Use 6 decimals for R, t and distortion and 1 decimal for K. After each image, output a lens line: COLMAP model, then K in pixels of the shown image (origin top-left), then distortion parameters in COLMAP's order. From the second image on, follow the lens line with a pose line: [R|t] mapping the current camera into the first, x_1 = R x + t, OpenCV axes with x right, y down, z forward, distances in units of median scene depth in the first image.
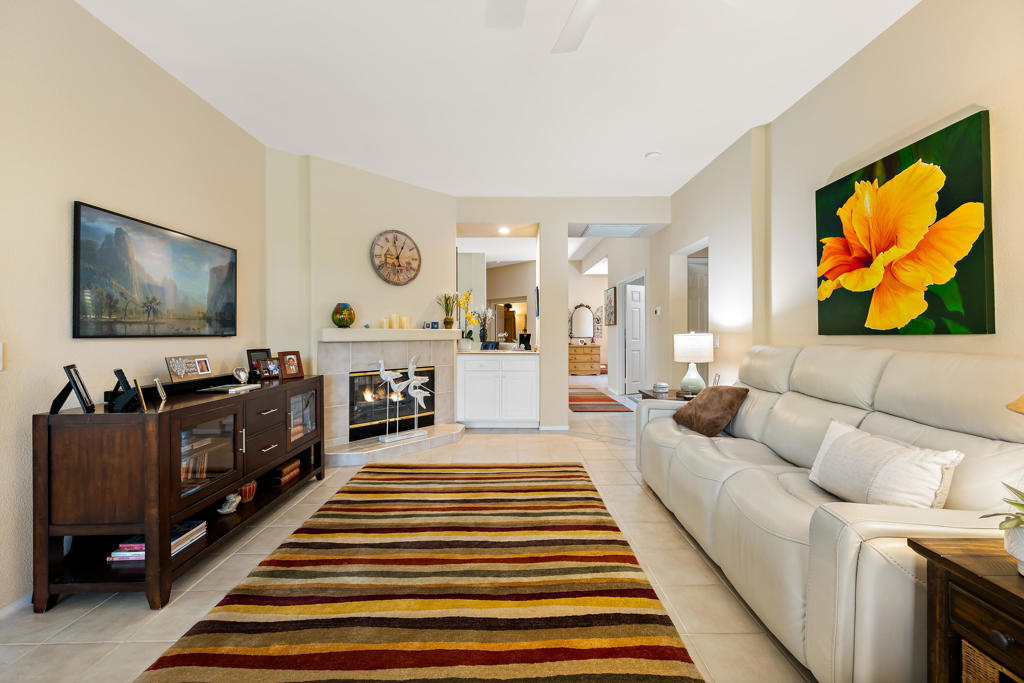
lens RADIAL K [[401.4, 0, 514.2], [0, 401.4, 337.7], [0, 0, 1]] dist [0.000871, -0.000355]
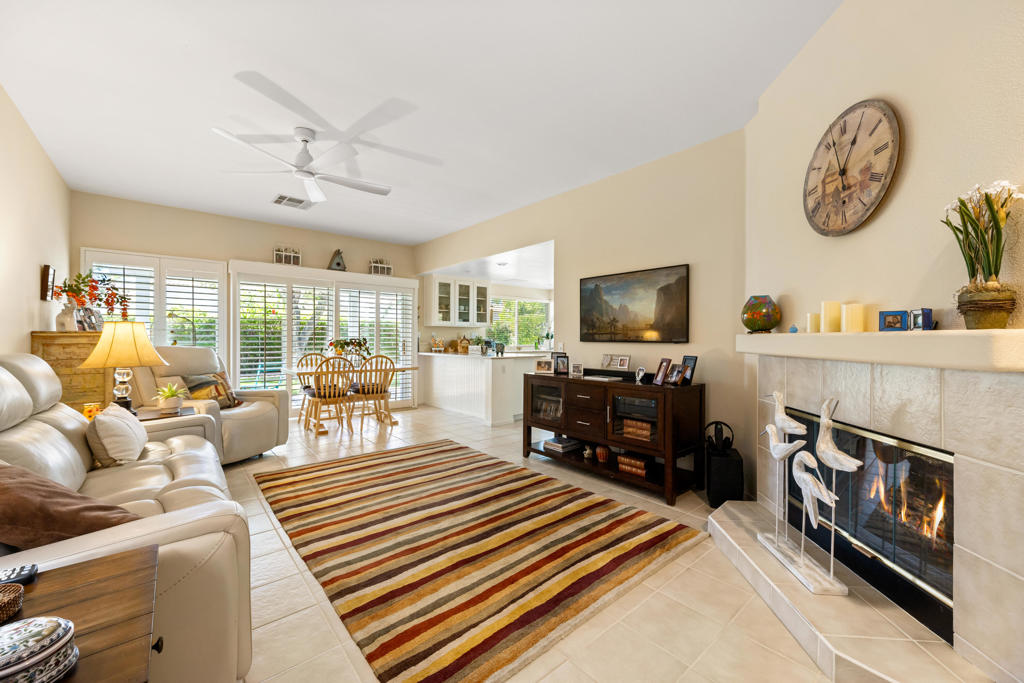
lens RADIAL K [[401.4, 0, 512.2], [0, 401.4, 338.2], [0, 0, 1]] dist [0.000871, -0.000355]
pose [[-0.761386, 0.002329, -0.648294, 0.304349], [-0.007028, 0.999905, 0.011847, -0.020692], [0.648260, 0.013576, -0.761298, 1.223048]]
